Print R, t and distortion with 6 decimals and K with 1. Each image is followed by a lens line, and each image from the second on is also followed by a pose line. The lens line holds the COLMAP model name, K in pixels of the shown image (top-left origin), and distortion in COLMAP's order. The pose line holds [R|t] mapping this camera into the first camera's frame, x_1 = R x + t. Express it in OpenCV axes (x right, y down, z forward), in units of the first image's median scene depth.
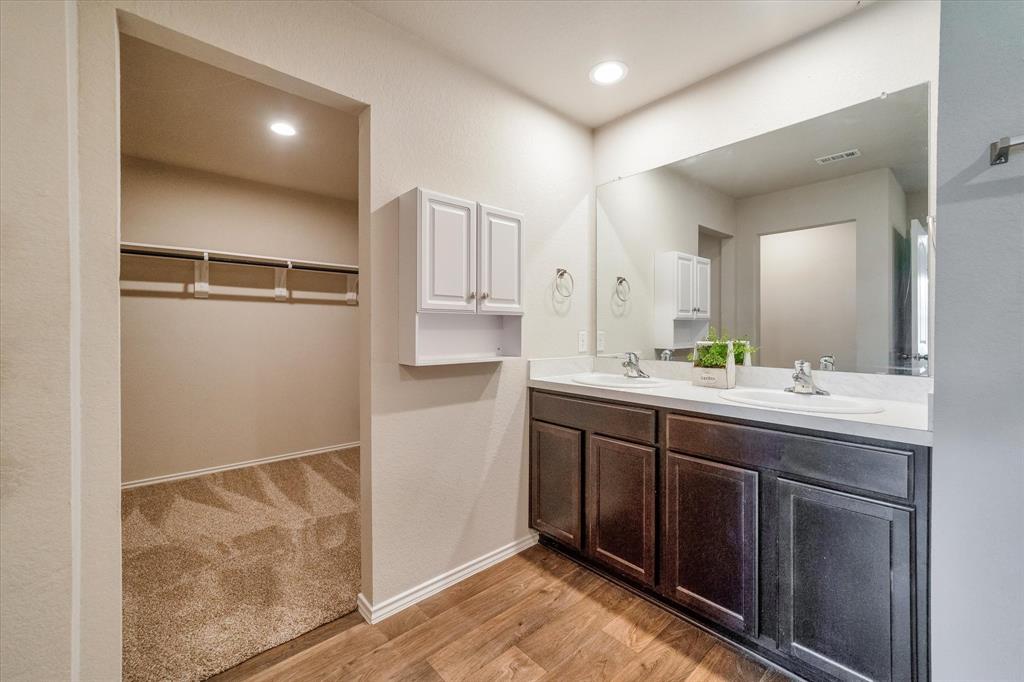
lens RADIAL K [[411.7, 0, 510.3], [0, 411.7, 336.7], [0, 0, 1]] dist [0.000475, 0.000248]
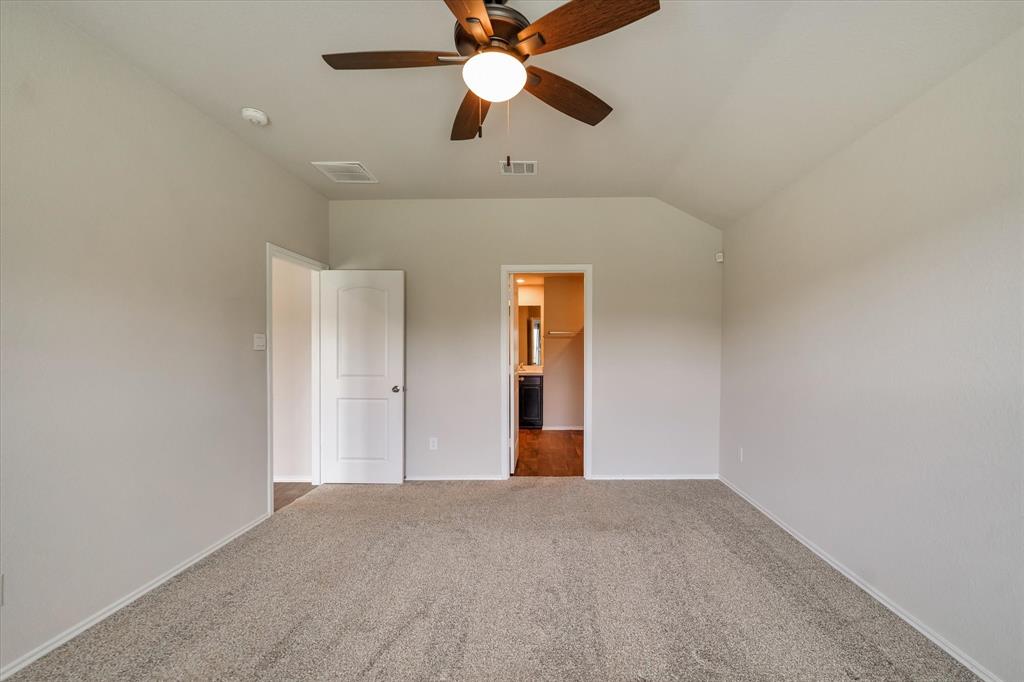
lens RADIAL K [[856.3, 0, 512.0], [0, 856.3, 341.0], [0, 0, 1]] dist [0.000631, 0.000906]
pose [[0.692726, 0.003999, 0.721190, -5.146082], [0.006052, 0.999917, -0.011357, -0.066627], [-0.721175, 0.012232, 0.692645, -4.550590]]
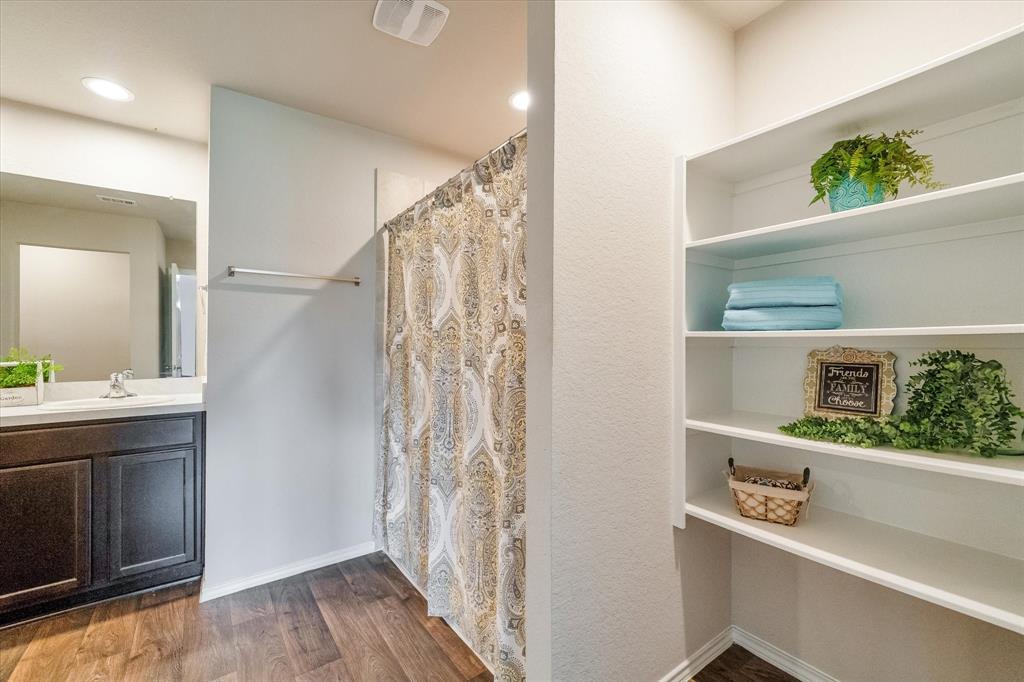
lens RADIAL K [[411.7, 0, 510.3], [0, 411.7, 336.7], [0, 0, 1]] dist [0.000475, 0.000248]
pose [[0.082041, 0.011810, 0.996559, -0.471340], [0.013854, 0.999820, -0.012989, -0.023528], [-0.996533, 0.014872, 0.081862, -0.355430]]
